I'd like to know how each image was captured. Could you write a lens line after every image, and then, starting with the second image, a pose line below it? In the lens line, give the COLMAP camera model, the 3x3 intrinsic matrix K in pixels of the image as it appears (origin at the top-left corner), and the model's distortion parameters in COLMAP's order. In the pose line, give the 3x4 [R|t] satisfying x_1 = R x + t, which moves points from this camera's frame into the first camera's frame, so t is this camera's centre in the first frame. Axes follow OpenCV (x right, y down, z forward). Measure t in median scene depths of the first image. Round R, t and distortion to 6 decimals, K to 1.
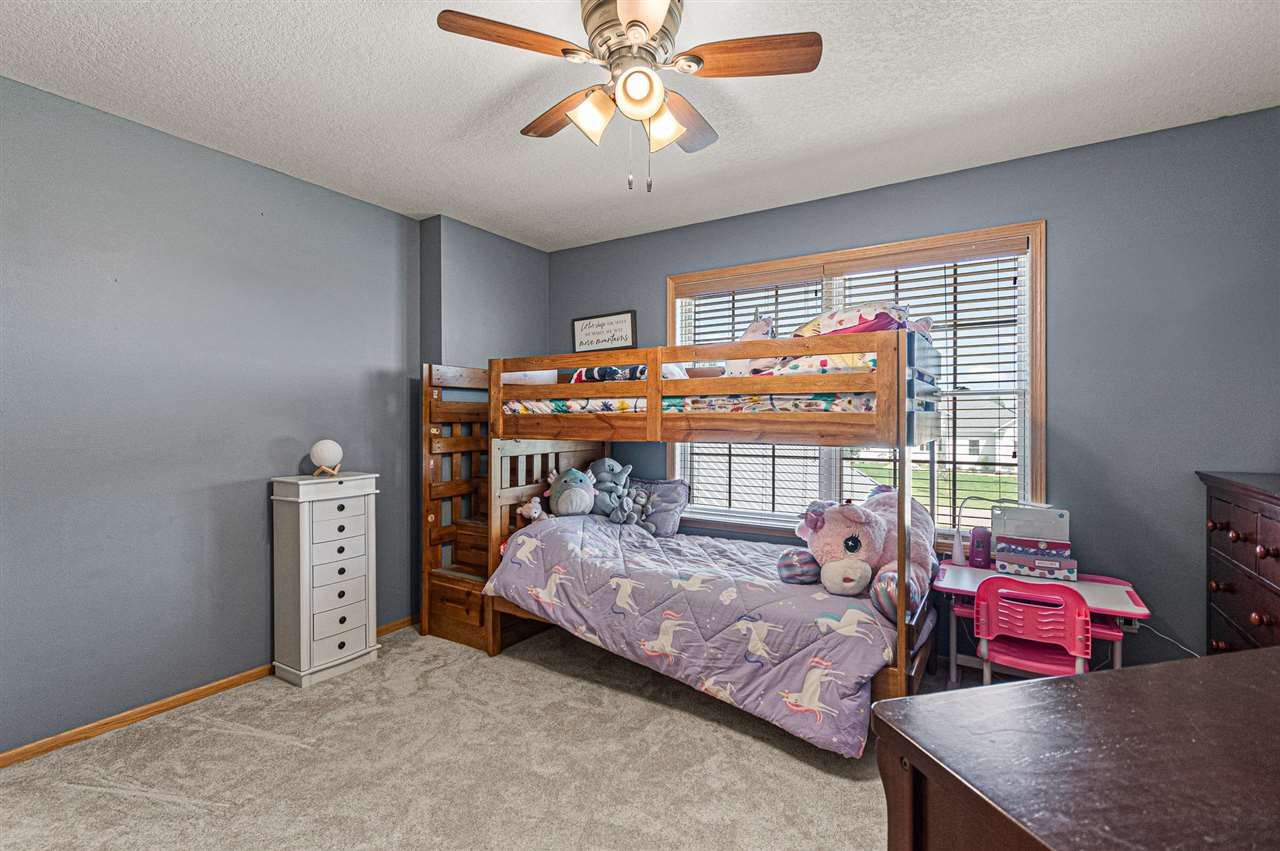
lens RADIAL K [[581.4, 0, 640.0], [0, 581.4, 425.5], [0, 0, 1]] dist [-0.000118, -0.000115]
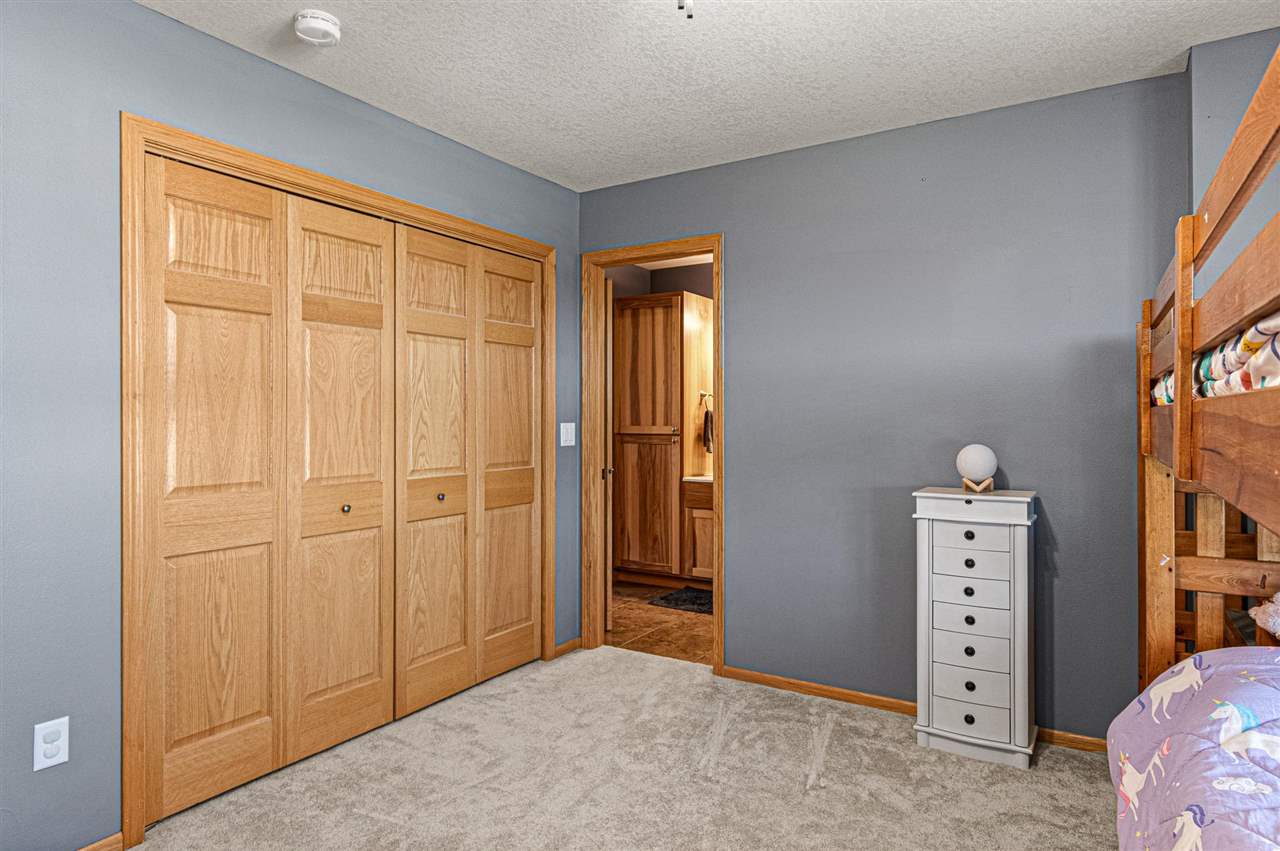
lens RADIAL K [[722.6, 0, 640.0], [0, 722.6, 425.5], [0, 0, 1]] dist [0.003178, 0.000252]
pose [[0.007098, 0.008781, -0.999936, 0.434043], [-0.012724, 0.999881, 0.008690, -0.002844], [0.999894, 0.012661, 0.007209, 0.595608]]
